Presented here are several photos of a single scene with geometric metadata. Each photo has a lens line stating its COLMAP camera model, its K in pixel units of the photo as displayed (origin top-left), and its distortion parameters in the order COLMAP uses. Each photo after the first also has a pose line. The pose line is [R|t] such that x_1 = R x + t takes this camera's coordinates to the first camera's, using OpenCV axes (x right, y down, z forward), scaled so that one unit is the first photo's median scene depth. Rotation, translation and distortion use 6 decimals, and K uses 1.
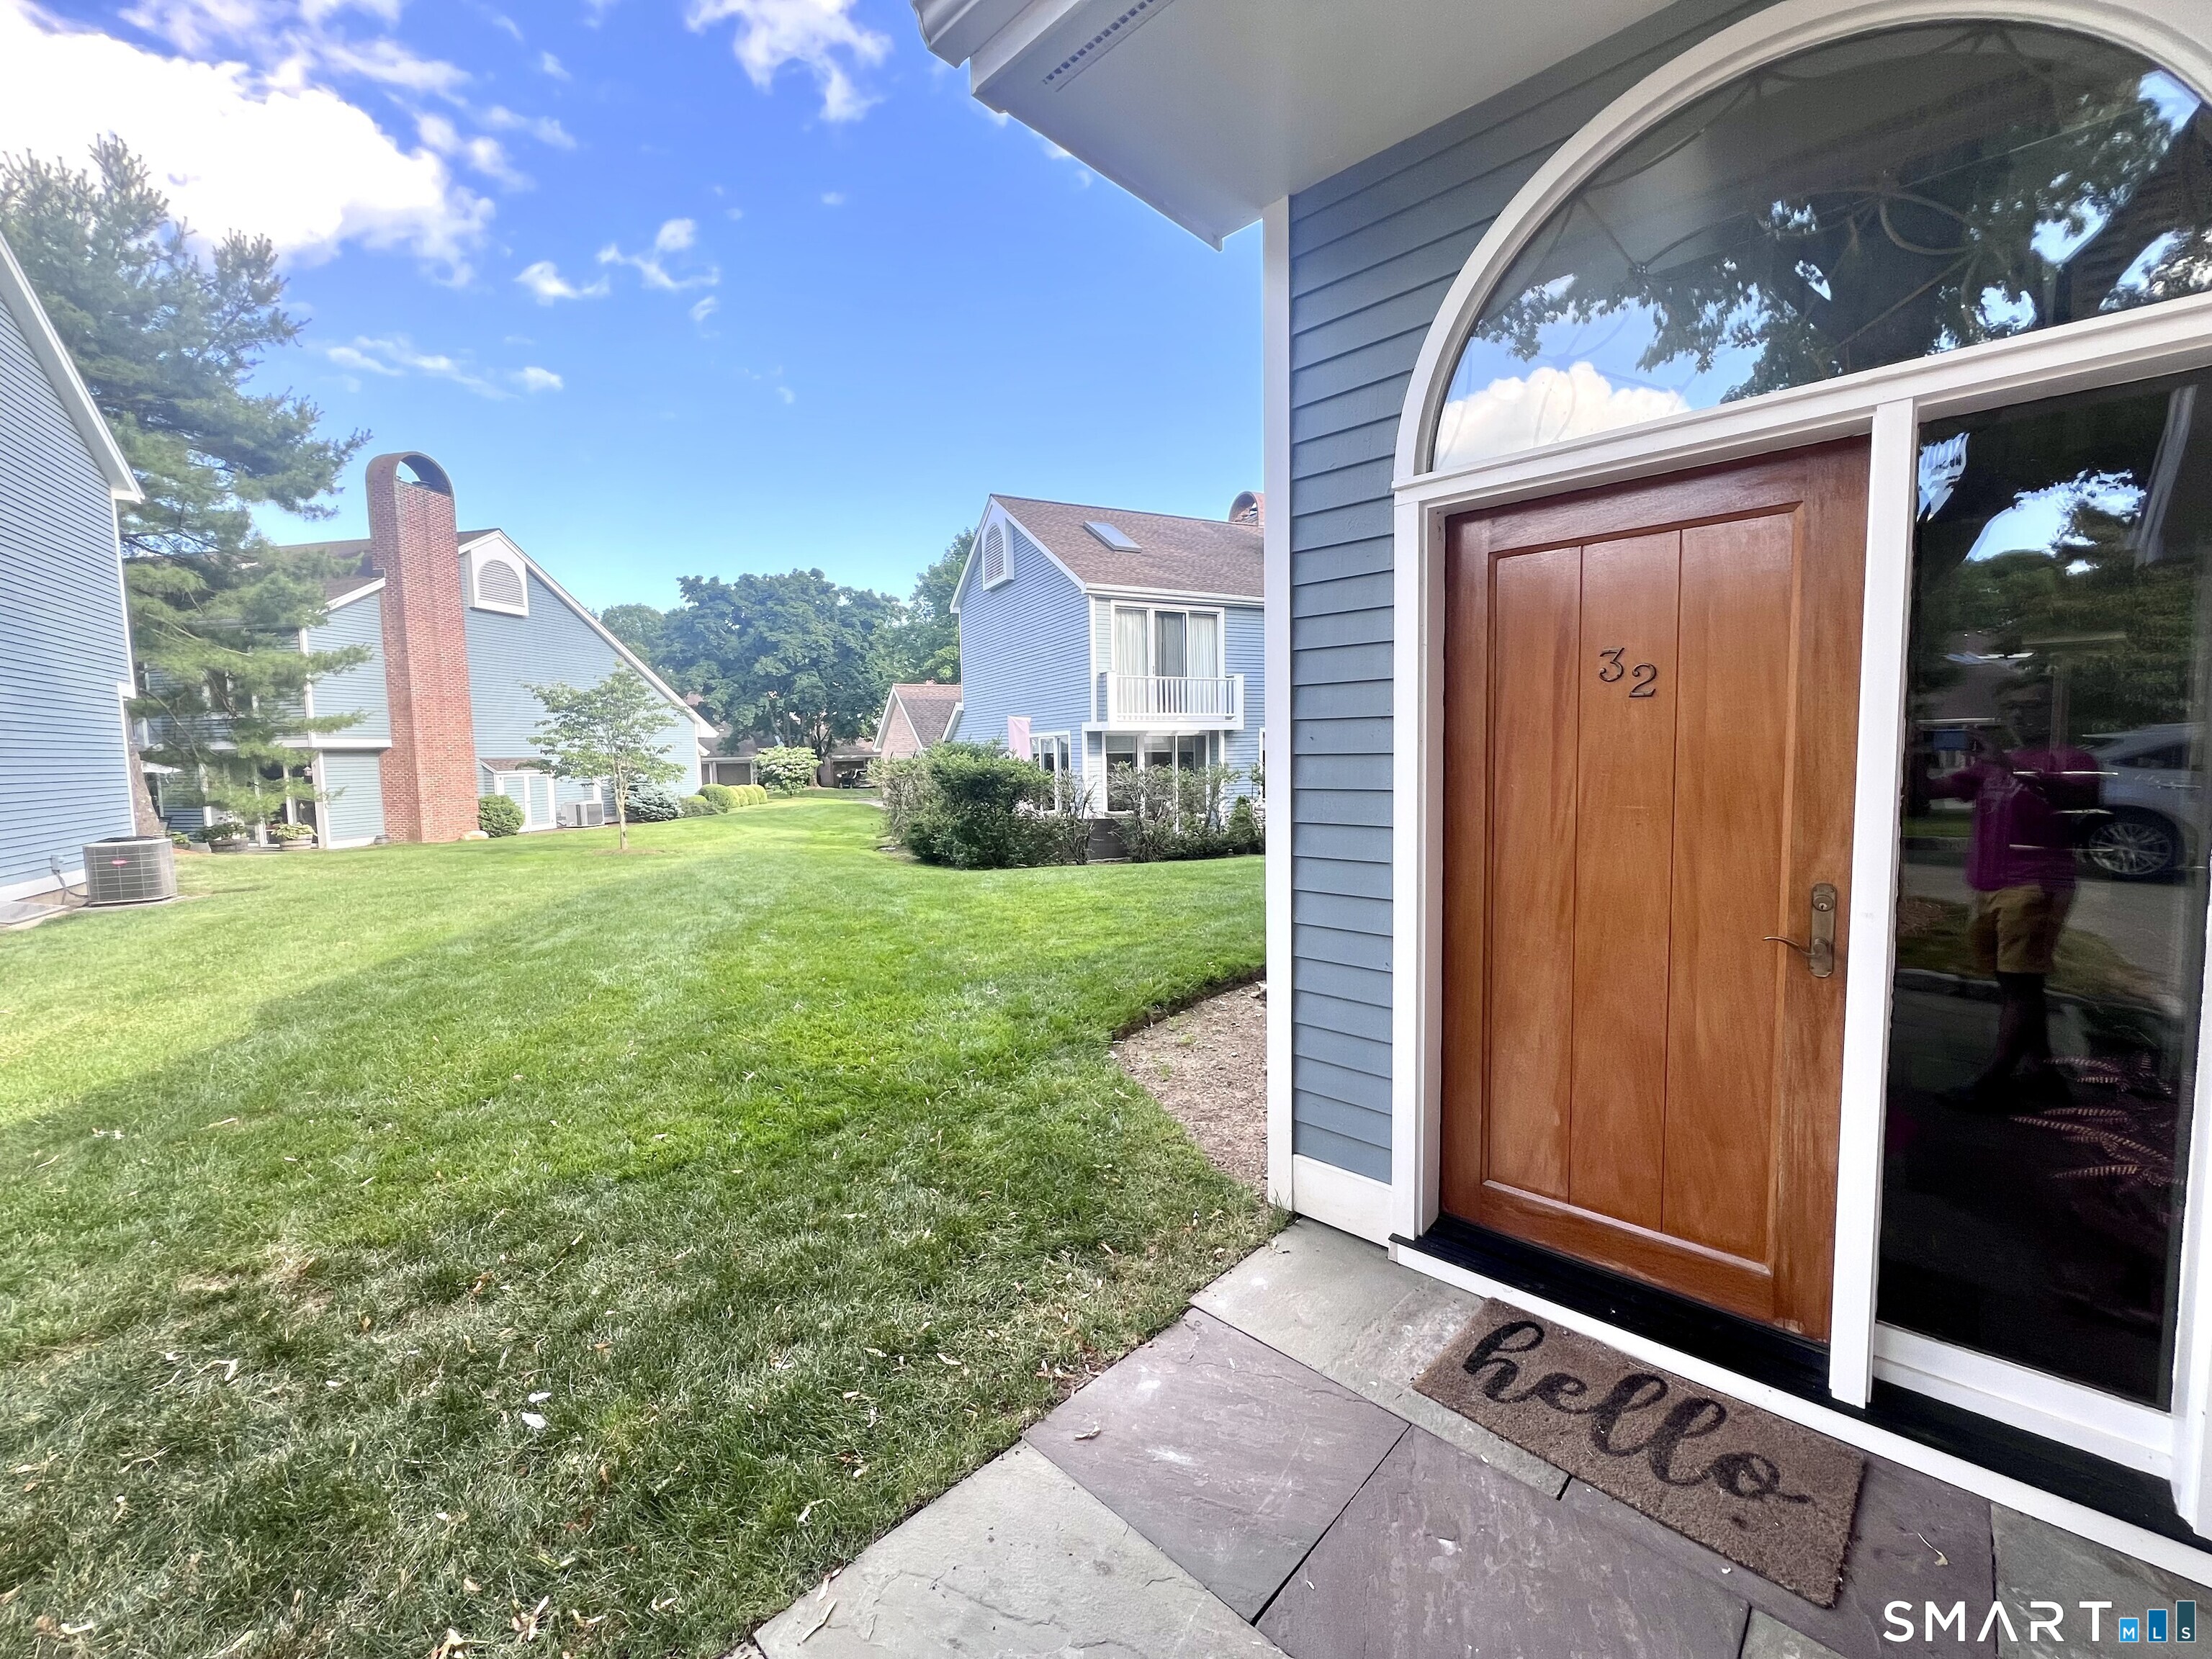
lens RADIAL K [[890.0, 0, 1099.1], [0, 890.0, 820.2], [0, 0, 1]] dist [-0.001947, 0.000352]
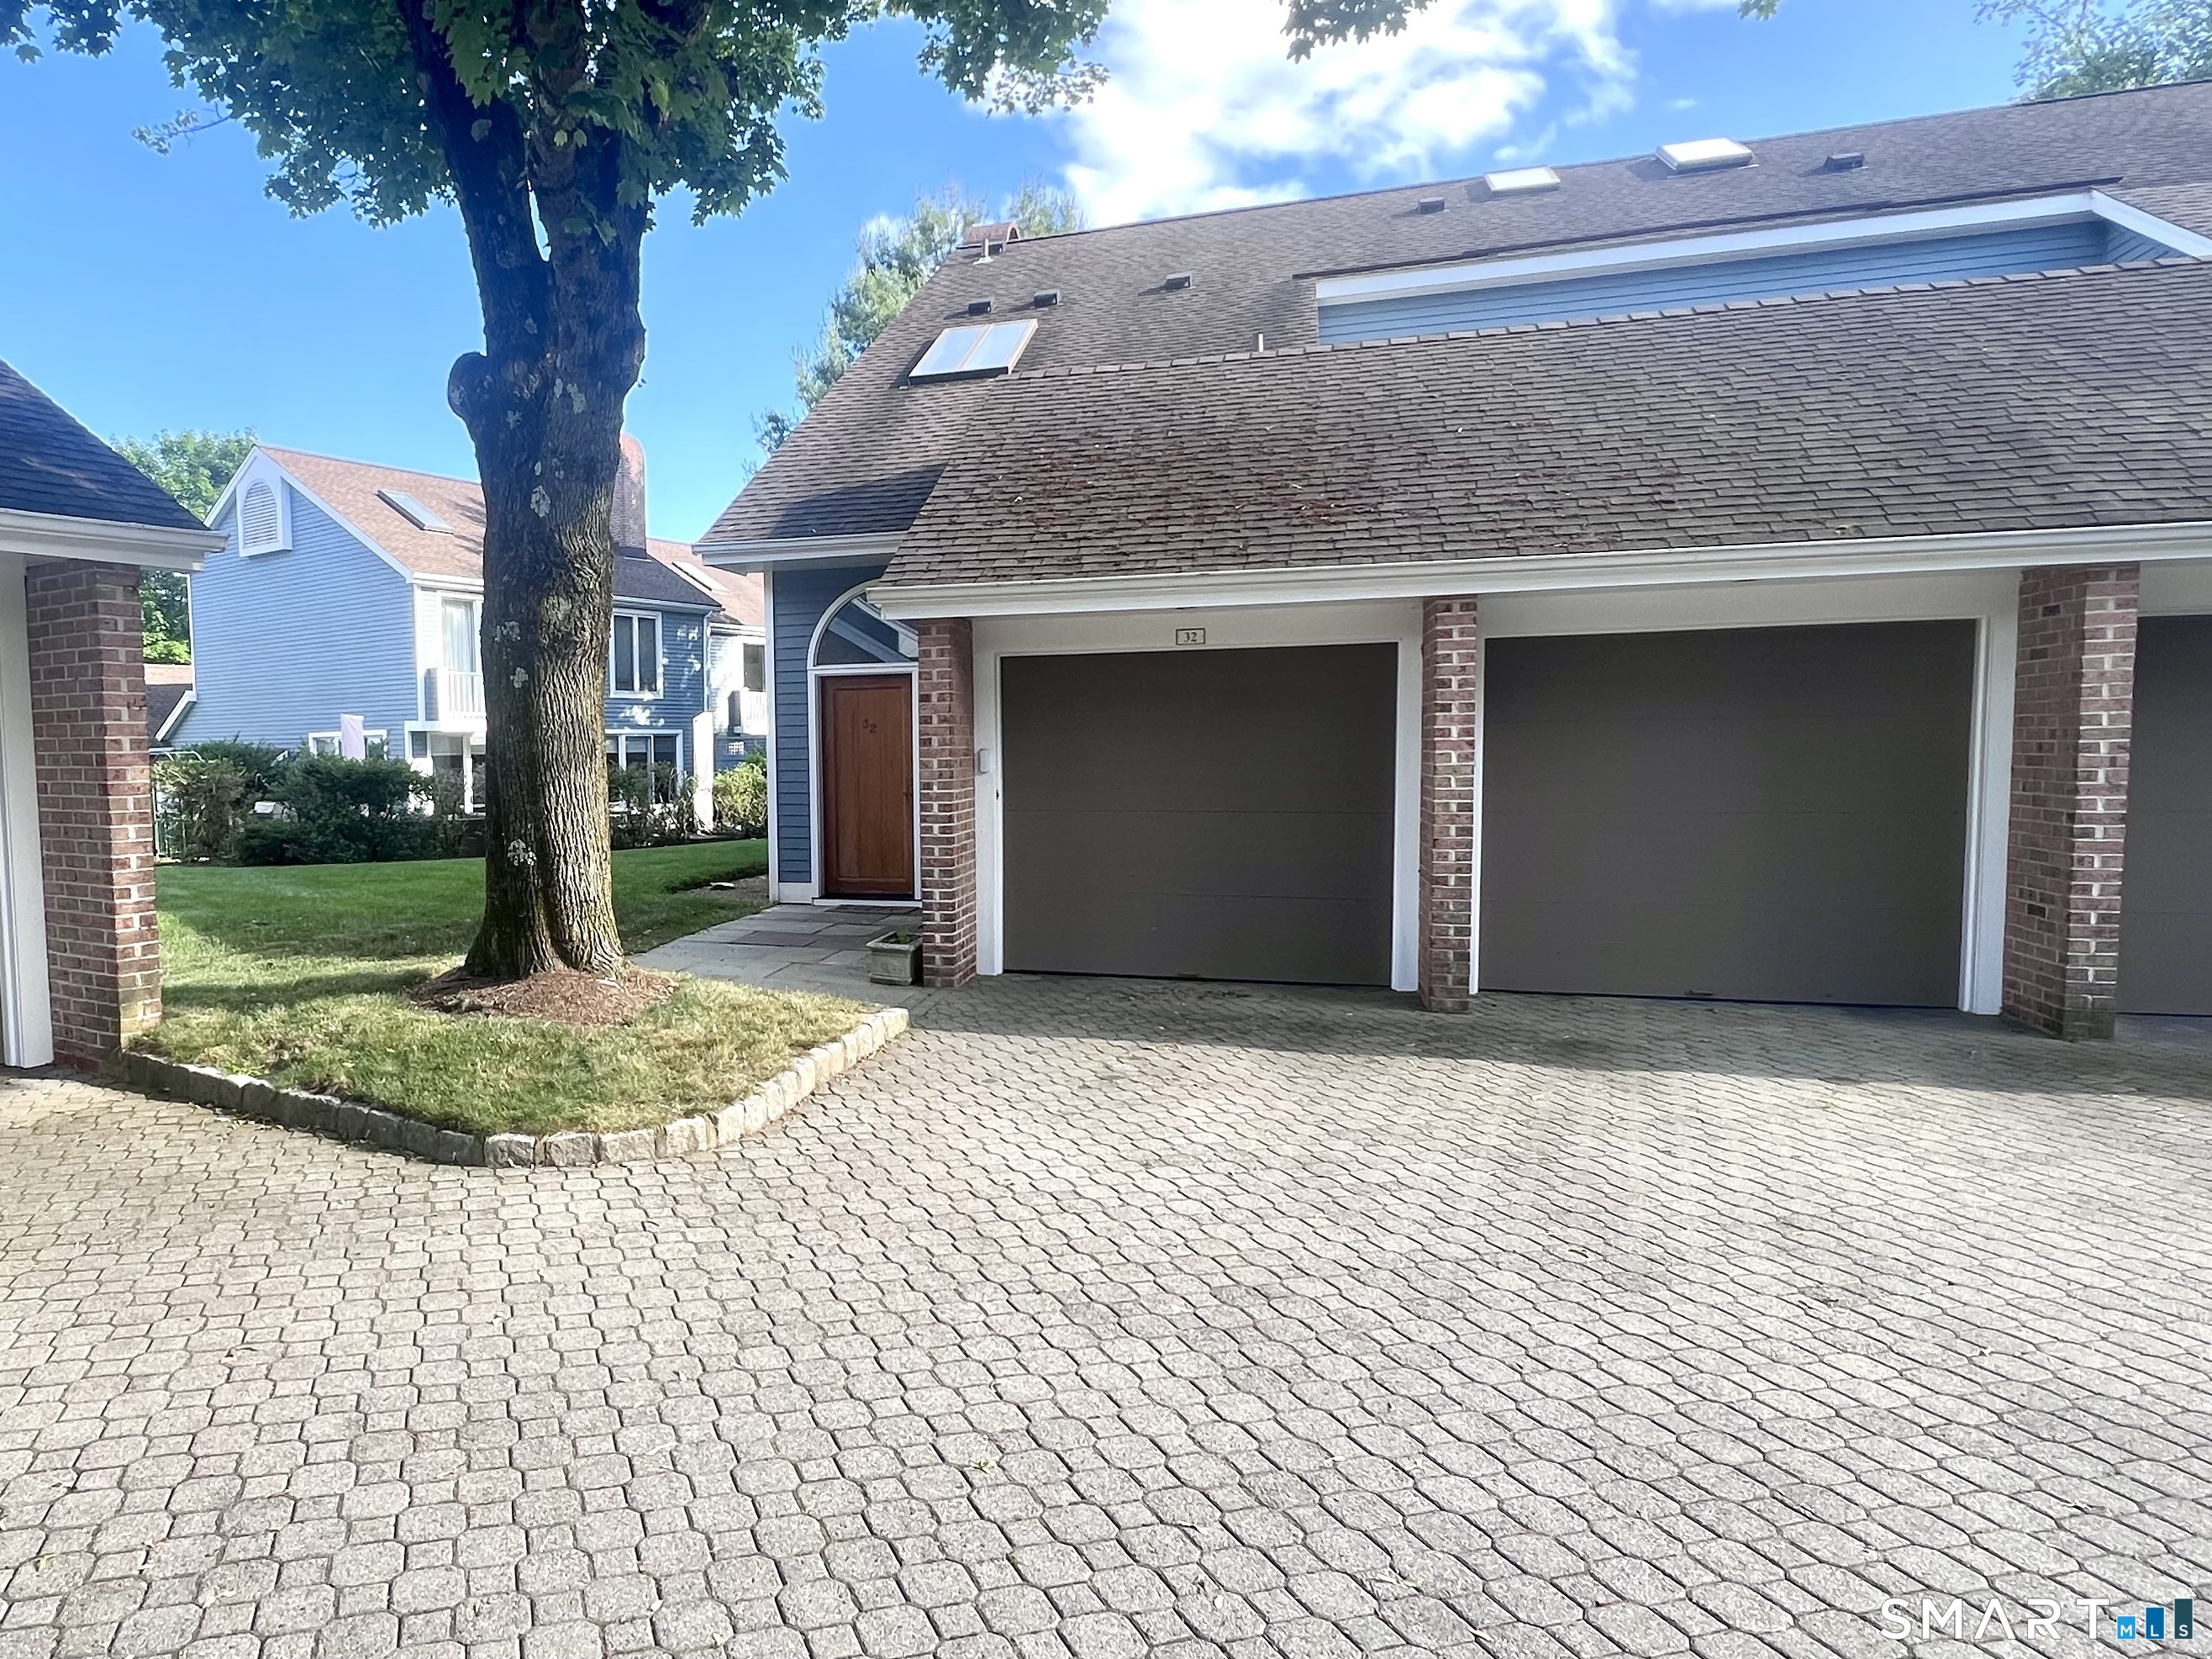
lens RADIAL K [[889.6, 0, 1096.2], [0, 889.6, 822.1], [0, 0, 1]] dist [0.000707, 0.000349]
pose [[0.767978, -0.036957, 0.639409, -0.967419], [0.040703, 0.999132, 0.008861, 0.194860], [-0.639181, 0.019221, 0.768816, -2.228055]]
